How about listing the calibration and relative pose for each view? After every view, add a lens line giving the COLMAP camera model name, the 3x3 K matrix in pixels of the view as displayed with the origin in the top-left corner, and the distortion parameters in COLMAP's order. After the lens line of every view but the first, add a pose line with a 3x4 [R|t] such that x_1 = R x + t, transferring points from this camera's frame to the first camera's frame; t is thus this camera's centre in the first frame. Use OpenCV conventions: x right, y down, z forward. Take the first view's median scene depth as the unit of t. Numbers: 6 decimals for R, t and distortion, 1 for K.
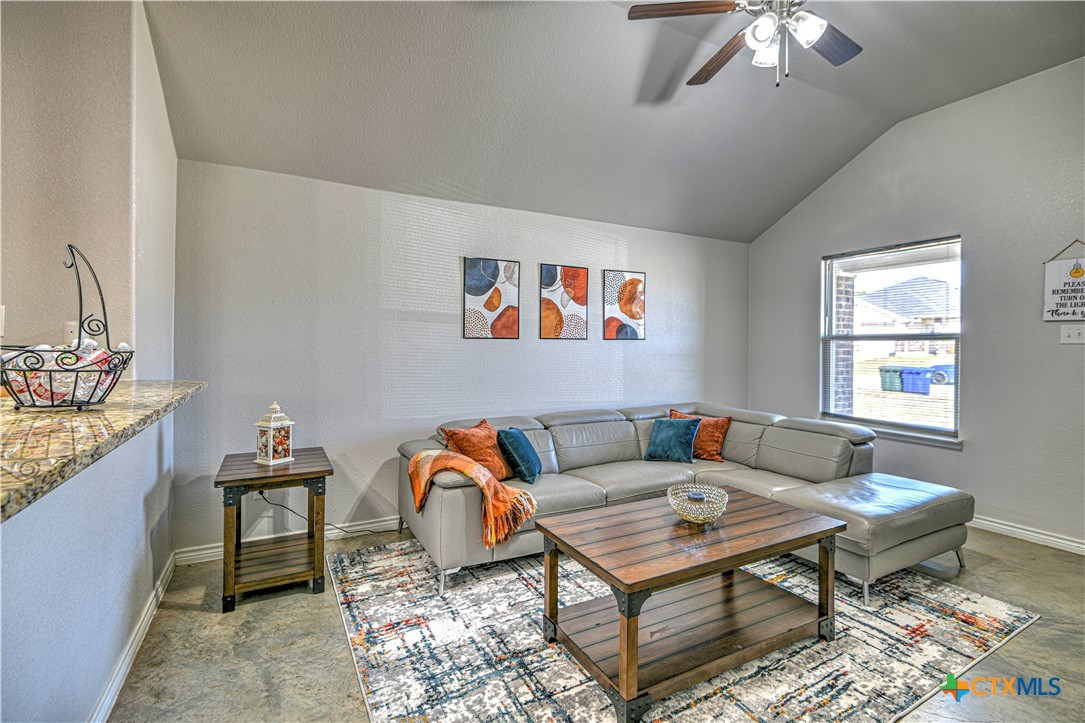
lens RADIAL K [[498.9, 0, 550.6], [0, 498.9, 350.5], [0, 0, 1]] dist [0.004109, -0.003166]
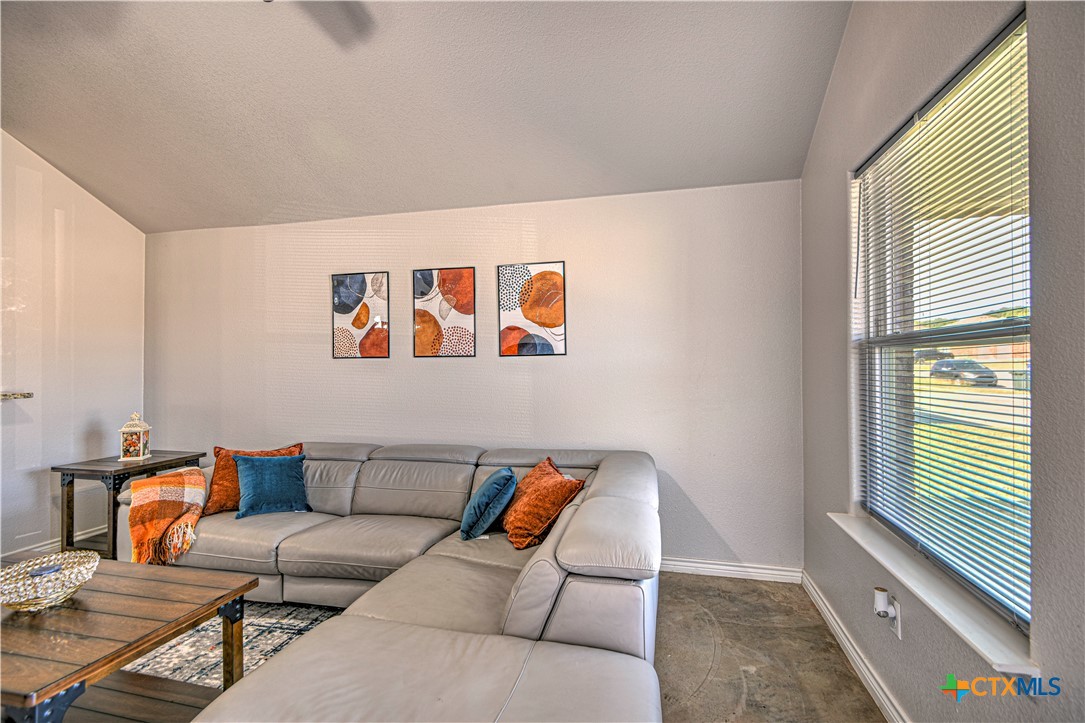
lens RADIAL K [[498.9, 0, 546.4], [0, 498.9, 362.2], [0, 0, 1]] dist [0.004109, -0.003166]
pose [[0.738527, -0.011995, -0.674117, 0.767971], [0.001693, 0.999872, -0.015937, -0.000629], [0.674222, 0.010629, 0.738452, 0.545747]]
